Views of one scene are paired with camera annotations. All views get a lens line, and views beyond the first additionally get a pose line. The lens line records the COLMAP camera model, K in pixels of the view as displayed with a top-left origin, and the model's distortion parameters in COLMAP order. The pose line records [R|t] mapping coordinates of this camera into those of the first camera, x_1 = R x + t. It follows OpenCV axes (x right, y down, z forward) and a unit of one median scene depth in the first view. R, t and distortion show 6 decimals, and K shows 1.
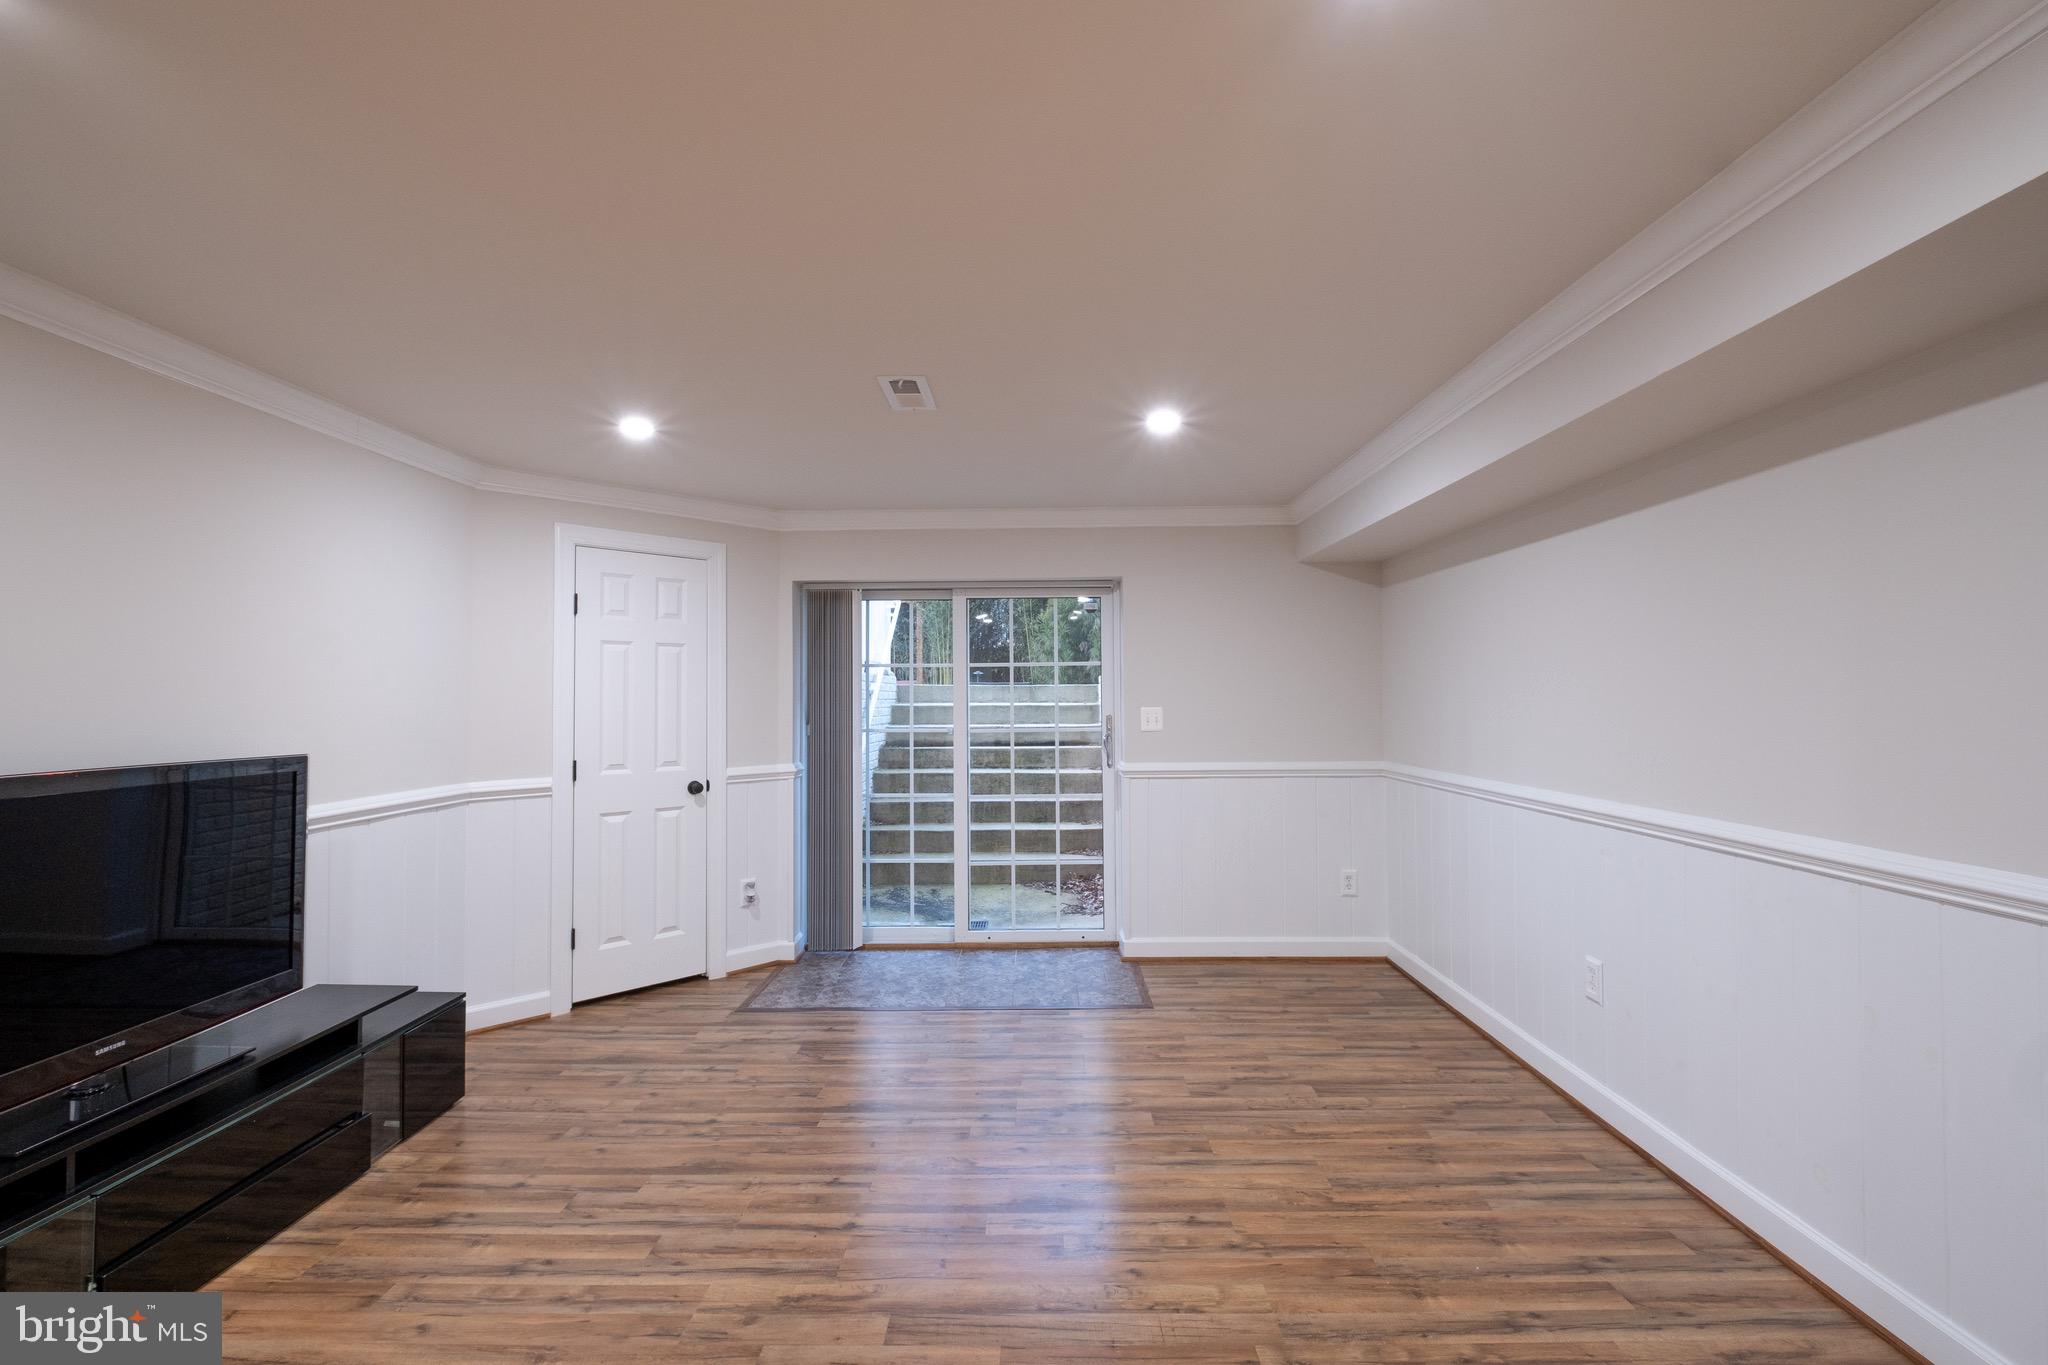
lens RADIAL K [[876.1, 0, 1030.6], [0, 876.1, 679.1], [0, 0, 1]] dist [0.006910, -0.007371]
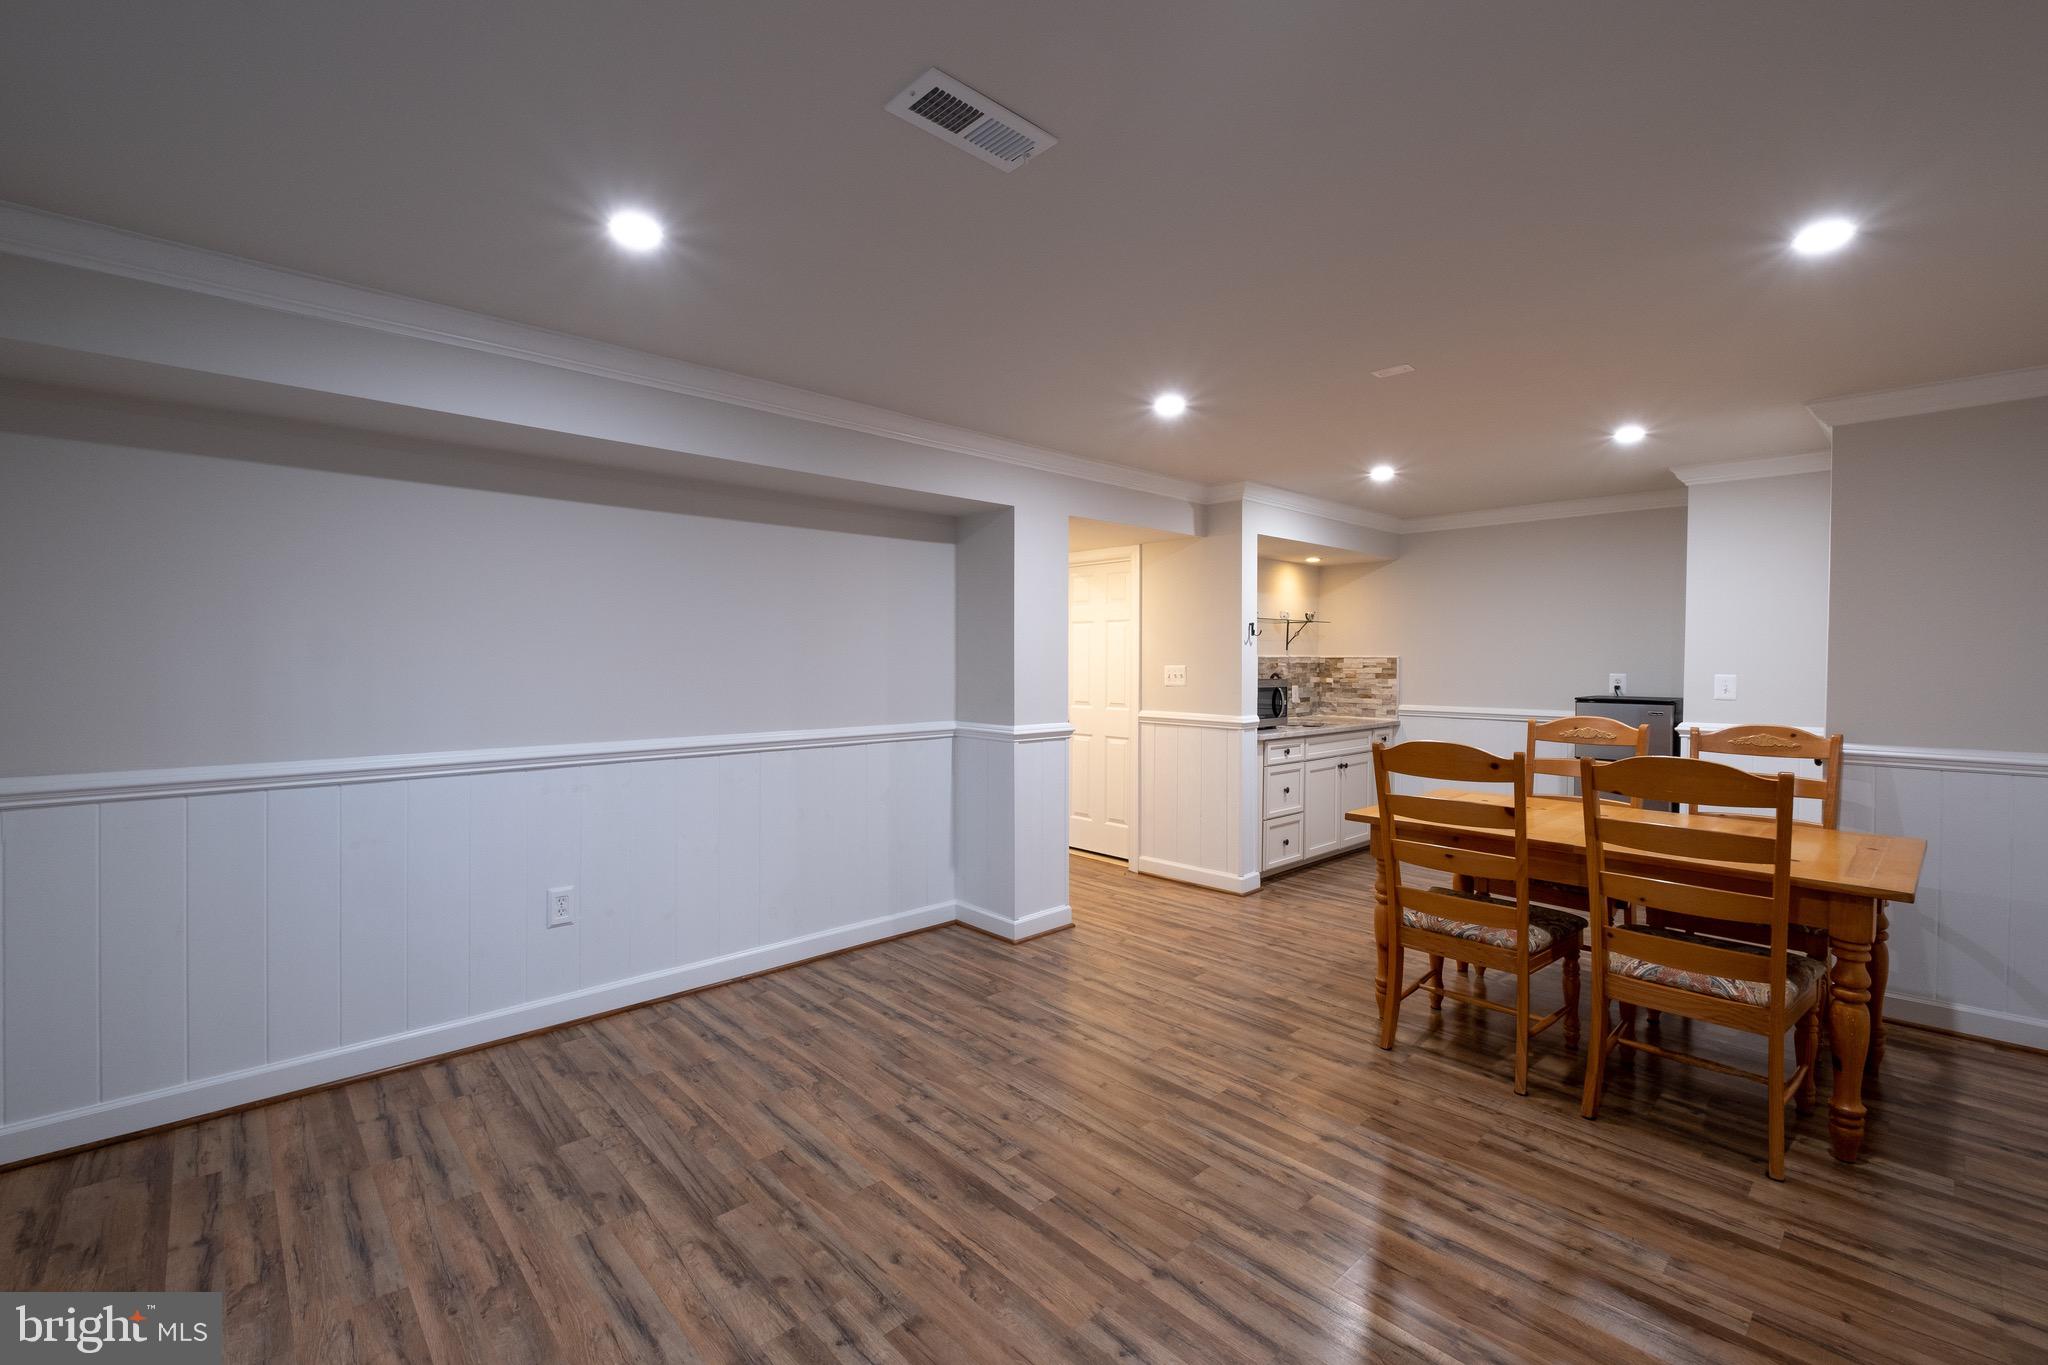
lens RADIAL K [[876.1, 0, 1029.9], [0, 876.1, 673.1], [0, 0, 1]] dist [0.006910, -0.007371]
pose [[-0.692794, -0.007480, 0.721097, -0.505479], [-0.014333, 0.999891, -0.003399, 0.034311], [-0.720993, -0.012690, -0.692826, 1.173905]]
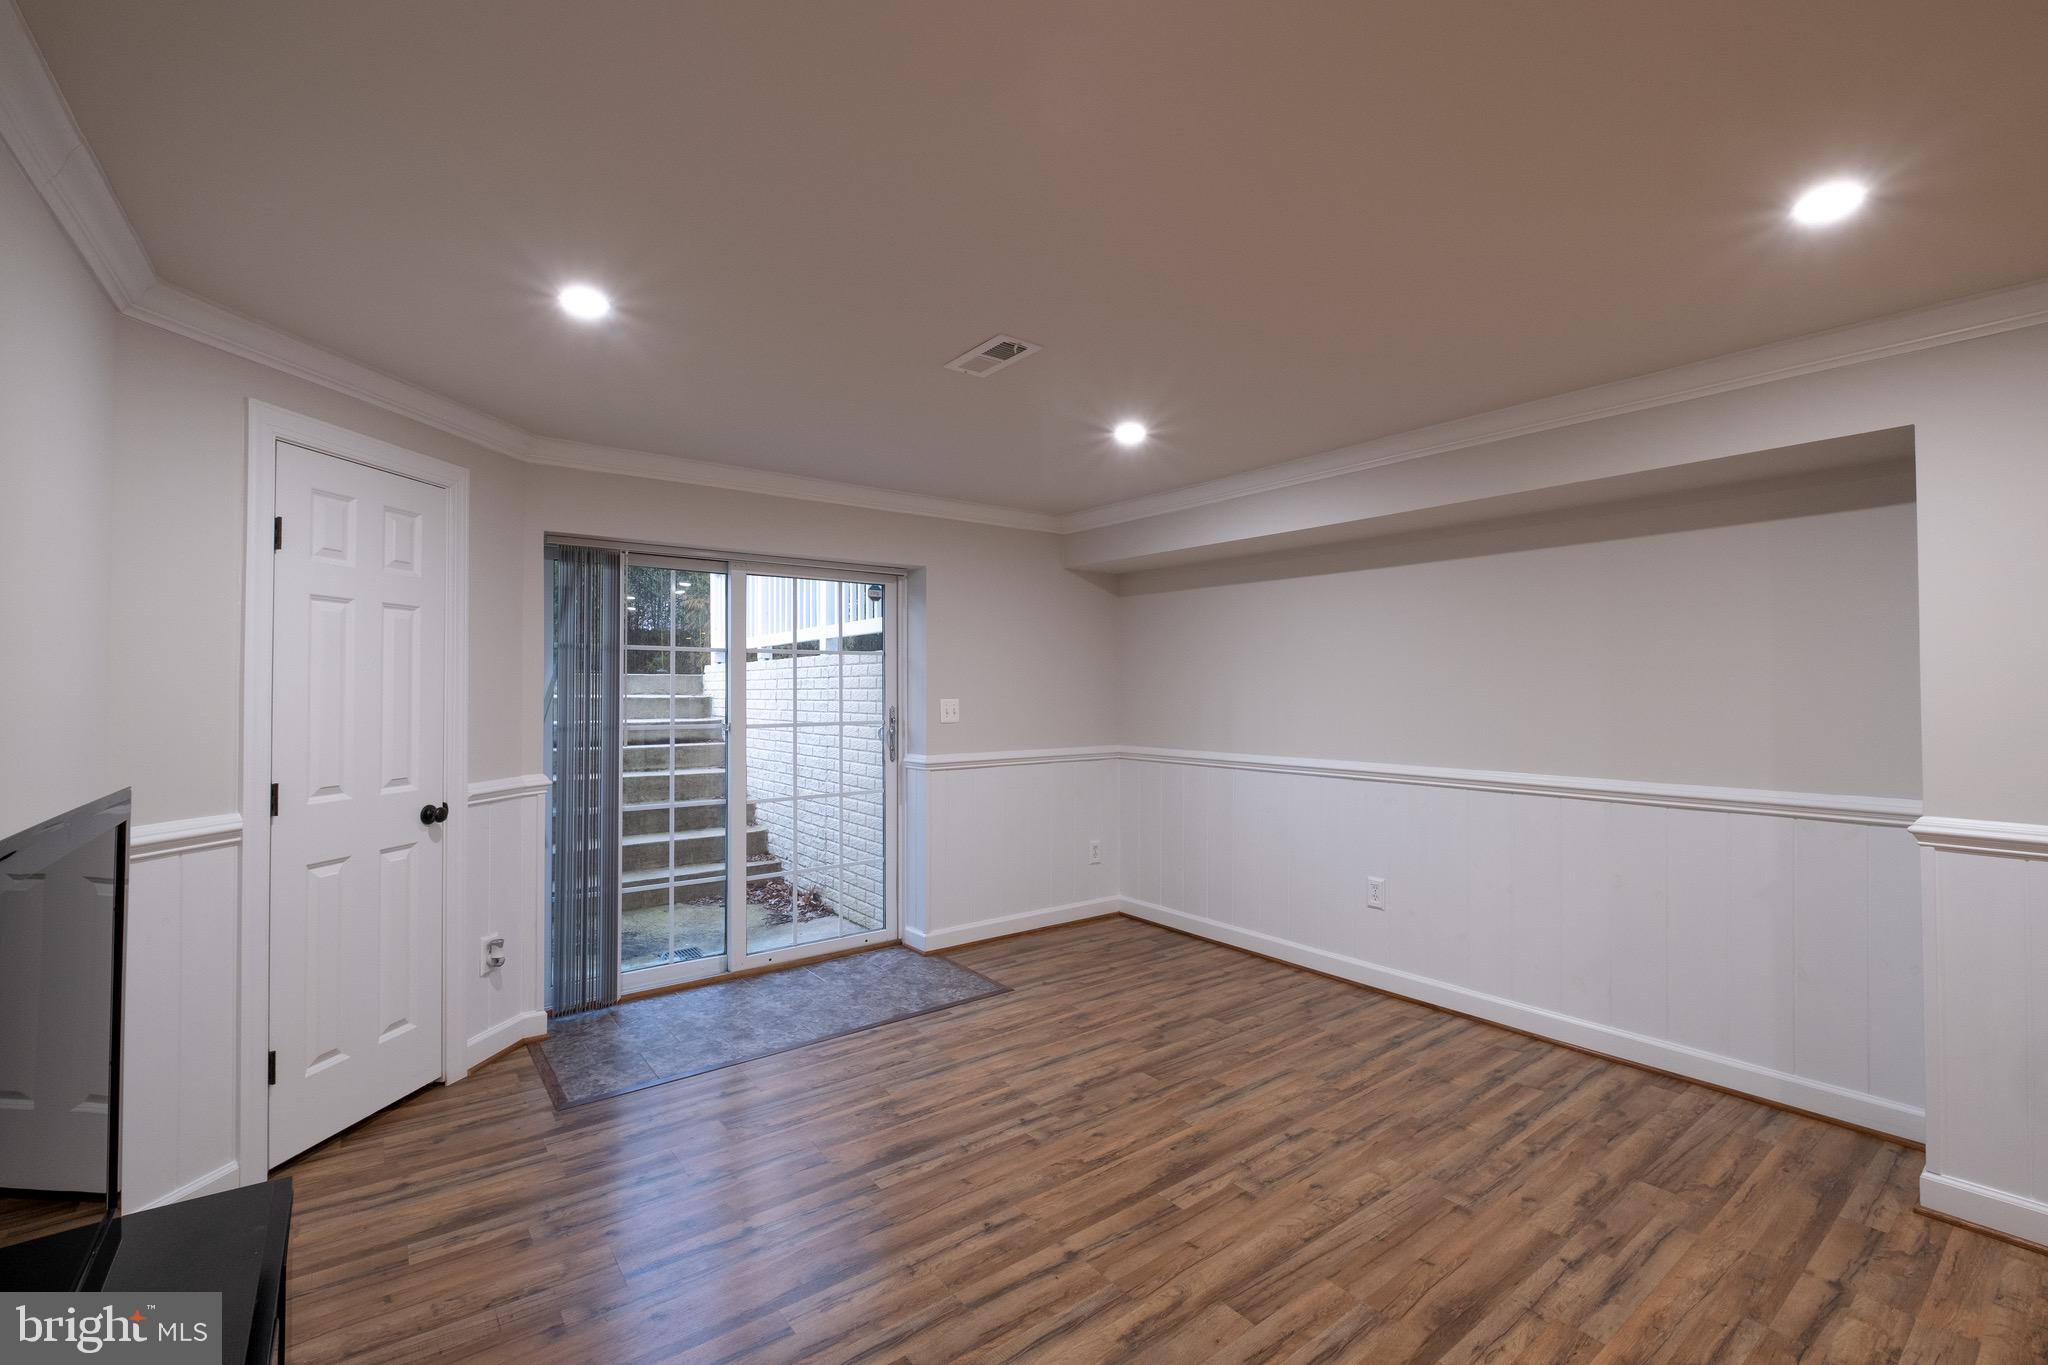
lens RADIAL K [[876.1, 0, 1030.6], [0, 876.1, 678.4], [0, 0, 1]] dist [0.006910, -0.007371]
pose [[0.787829, 0.014431, 0.615725, -0.571993], [-0.018437, 0.999830, 0.000157, 0.009348], [-0.615618, -0.011476, 0.787961, 0.210014]]
